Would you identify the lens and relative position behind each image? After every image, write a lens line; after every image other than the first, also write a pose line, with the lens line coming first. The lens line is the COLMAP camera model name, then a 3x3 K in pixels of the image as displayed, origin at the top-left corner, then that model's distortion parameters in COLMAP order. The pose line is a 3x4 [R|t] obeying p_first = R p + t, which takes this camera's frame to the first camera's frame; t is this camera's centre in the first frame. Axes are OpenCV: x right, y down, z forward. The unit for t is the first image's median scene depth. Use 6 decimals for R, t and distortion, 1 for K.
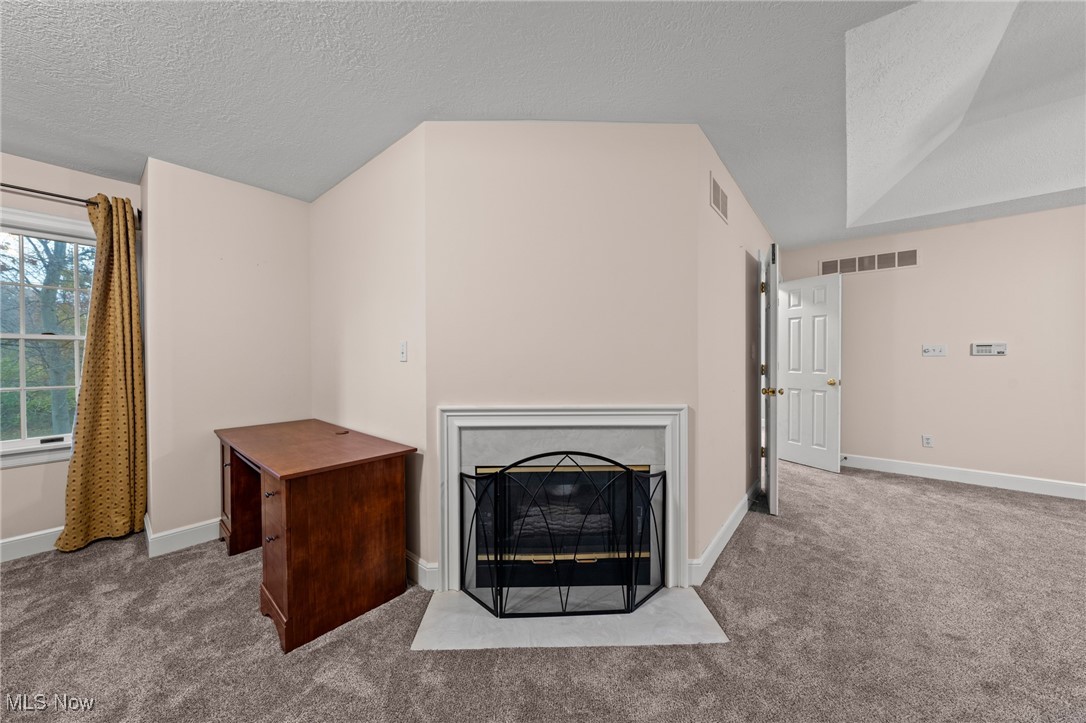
lens RADIAL K [[369.3, 0, 546.5], [0, 369.3, 358.5], [0, 0, 1]] dist [-0.001770, 0.000175]
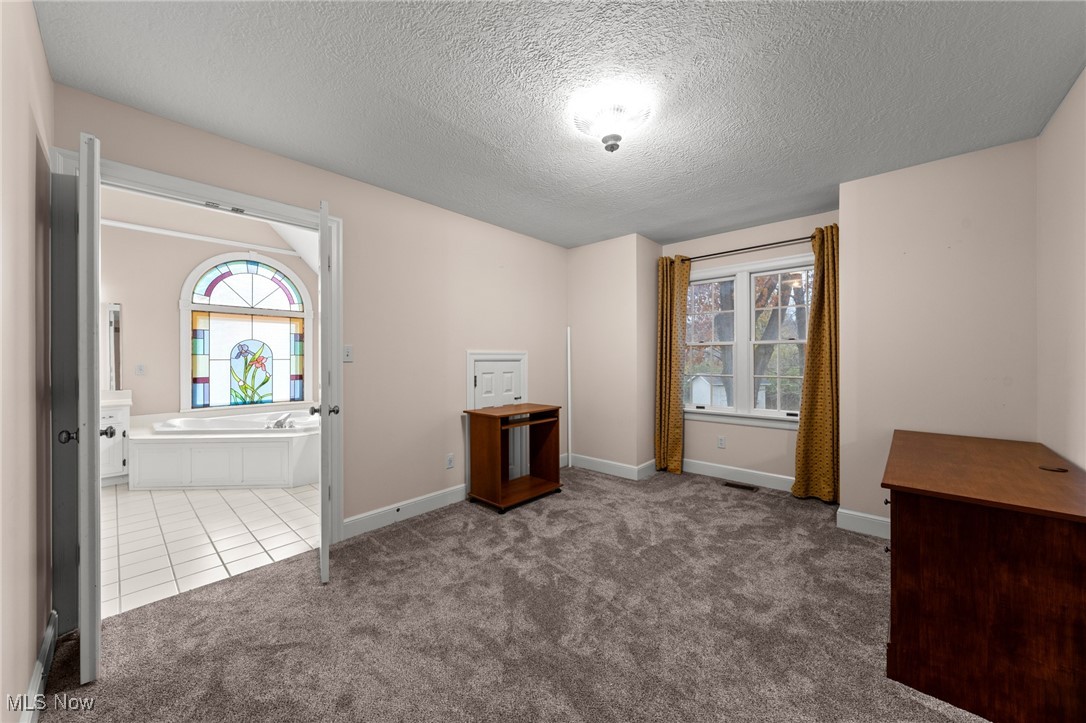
lens RADIAL K [[399.4, 0, 549.0], [0, 399.4, 359.0], [0, 0, 1]] dist [0.003550, -0.000029]
pose [[-0.043202, 0.007565, -0.999038, 0.246047], [-0.004553, 0.999959, 0.007769, 0.001750], [0.999056, 0.004884, -0.043166, 0.148376]]
